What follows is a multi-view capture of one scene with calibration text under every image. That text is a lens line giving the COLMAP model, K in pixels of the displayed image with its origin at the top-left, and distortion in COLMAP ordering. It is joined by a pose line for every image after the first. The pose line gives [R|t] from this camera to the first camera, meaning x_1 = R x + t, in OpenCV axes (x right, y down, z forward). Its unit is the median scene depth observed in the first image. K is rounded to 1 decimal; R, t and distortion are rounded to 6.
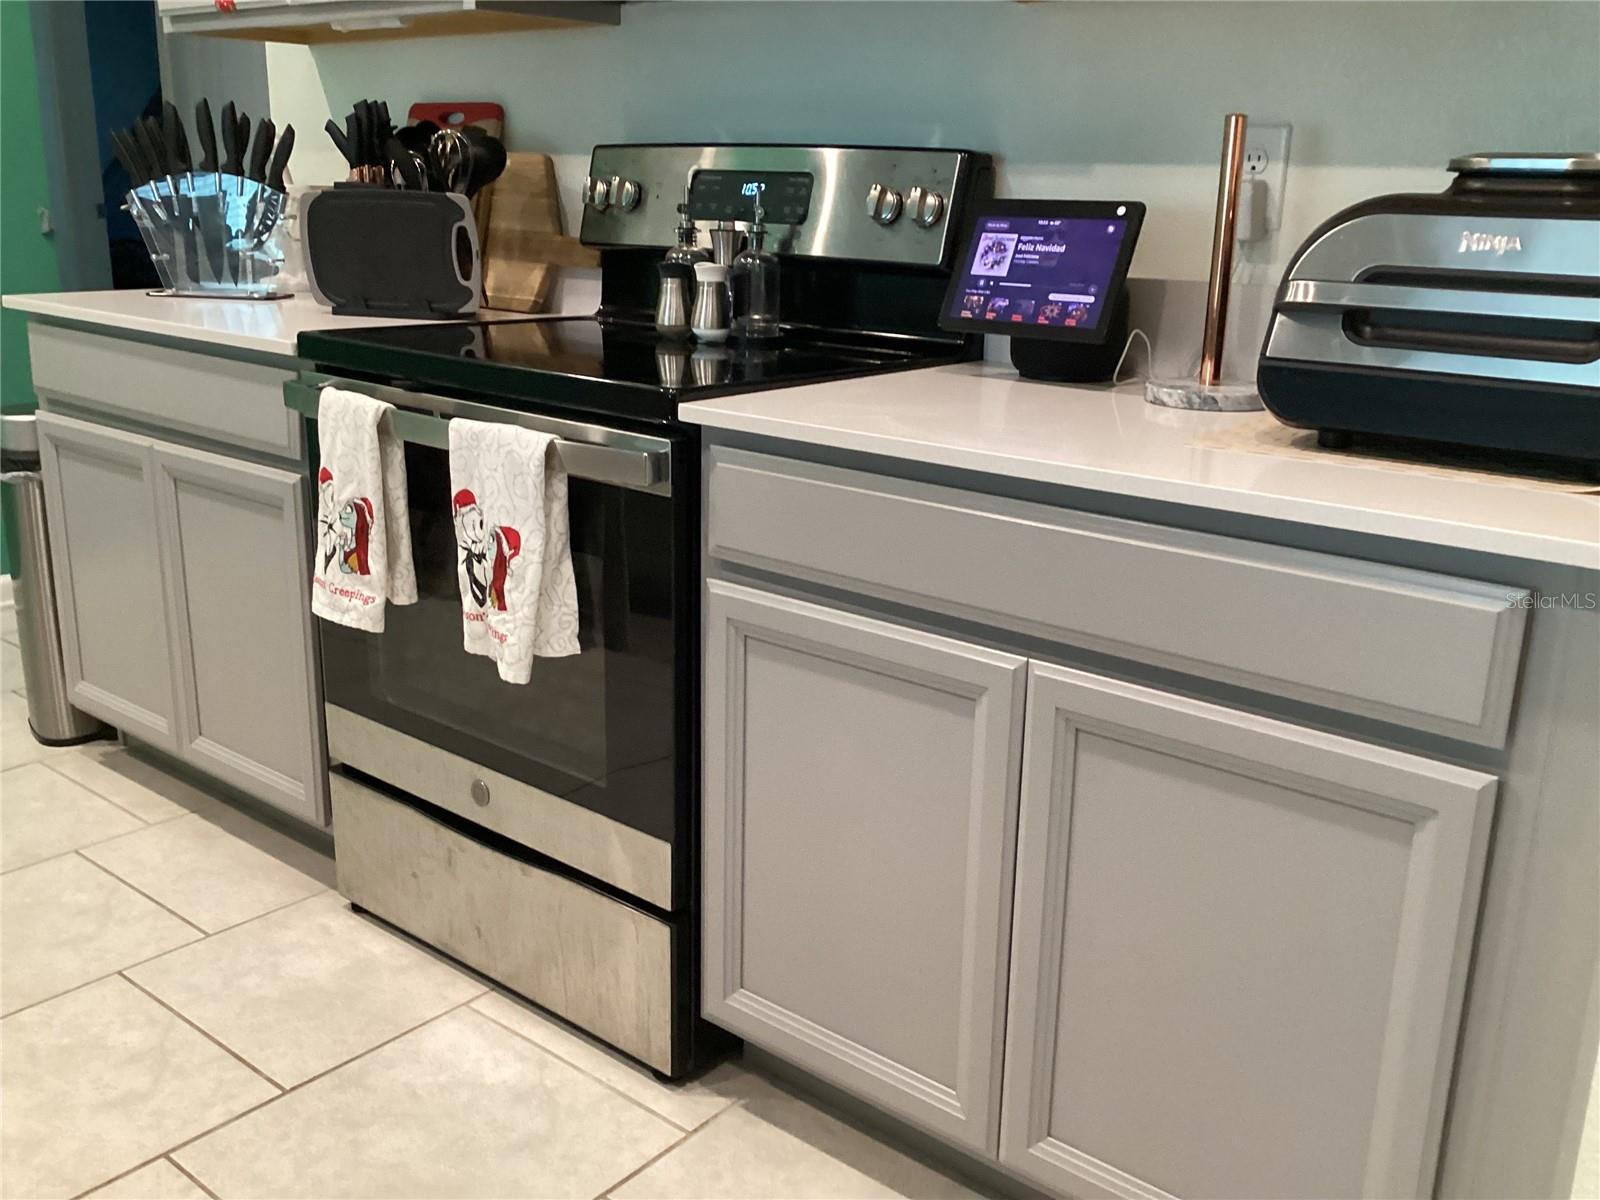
lens RADIAL K [[1430.5, 0, 820.1], [0, 1430.5, 608.3], [0, 0, 1]] dist [0.100033, -0.199730]
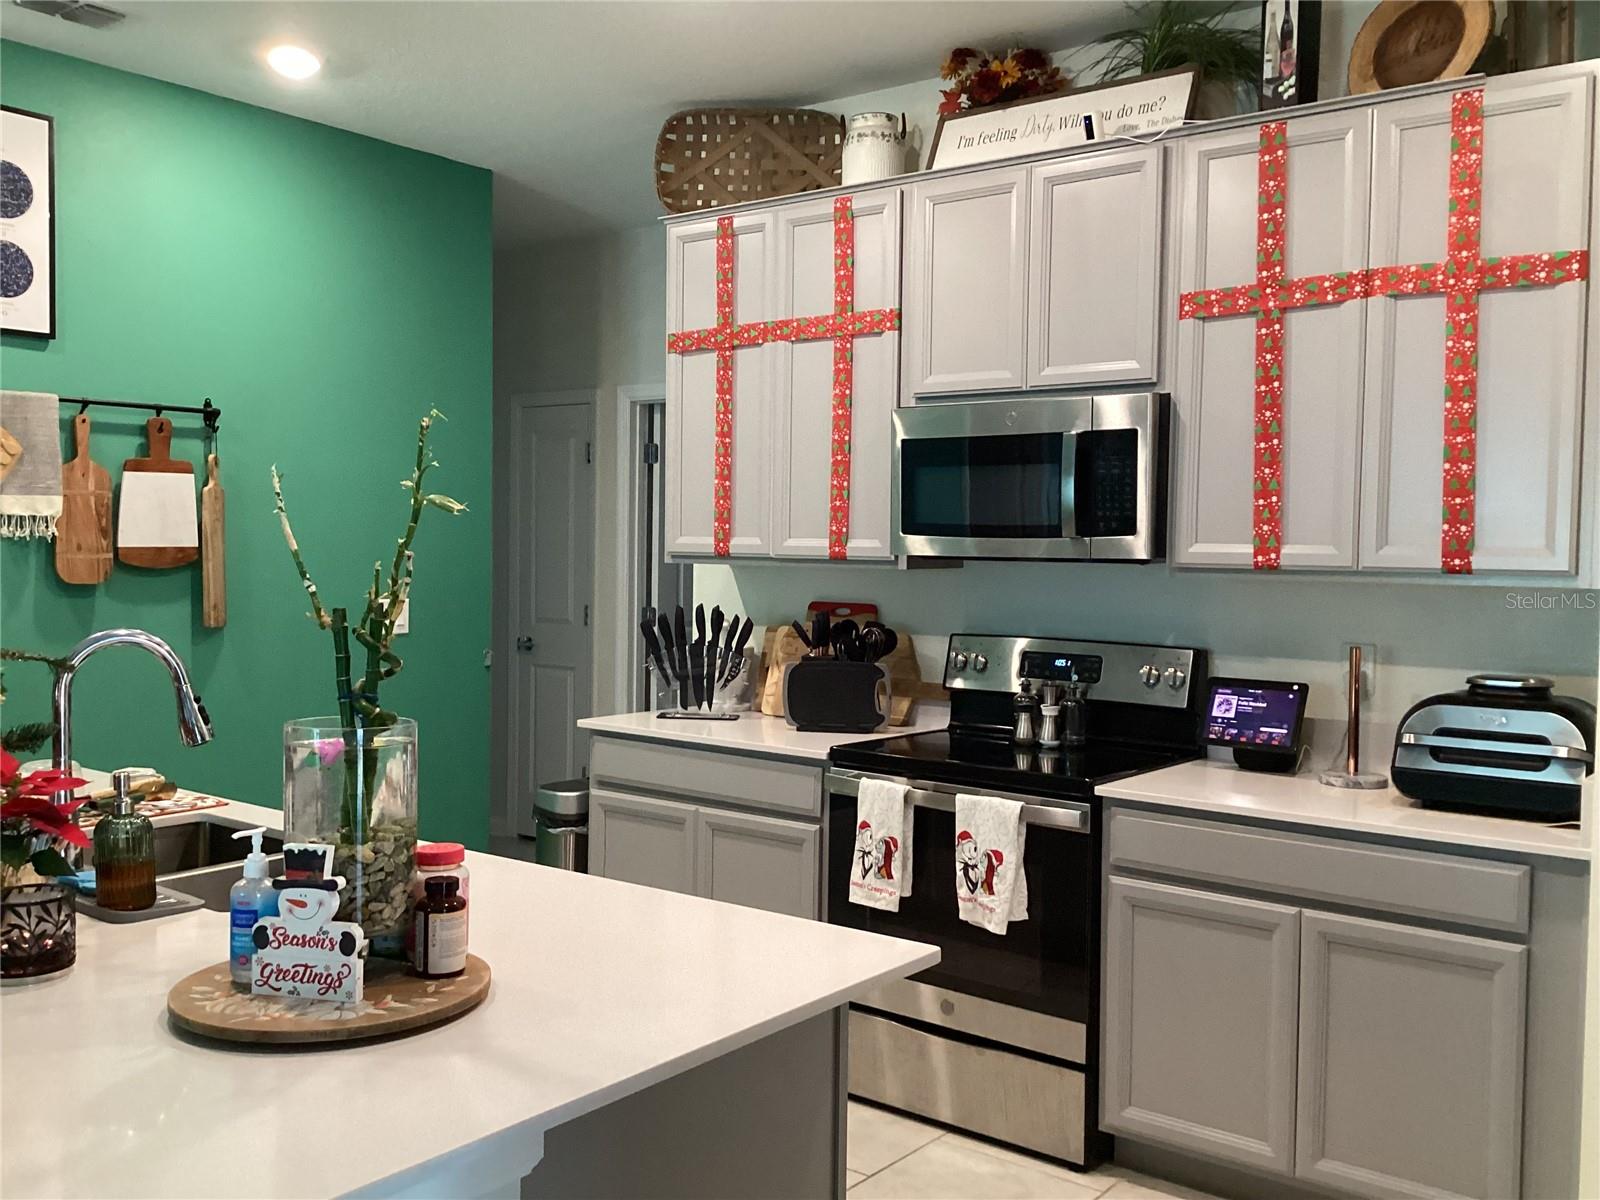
lens RADIAL K [[1430.5, 0, 812.3], [0, 1430.5, 598.9], [0, 0, 1]] dist [0.100033, -0.199730]
pose [[0.999665, -0.007683, 0.024707, -0.459456], [0.013552, 0.968909, -0.247046, 0.081161], [-0.022041, 0.247298, 0.968689, -0.857636]]
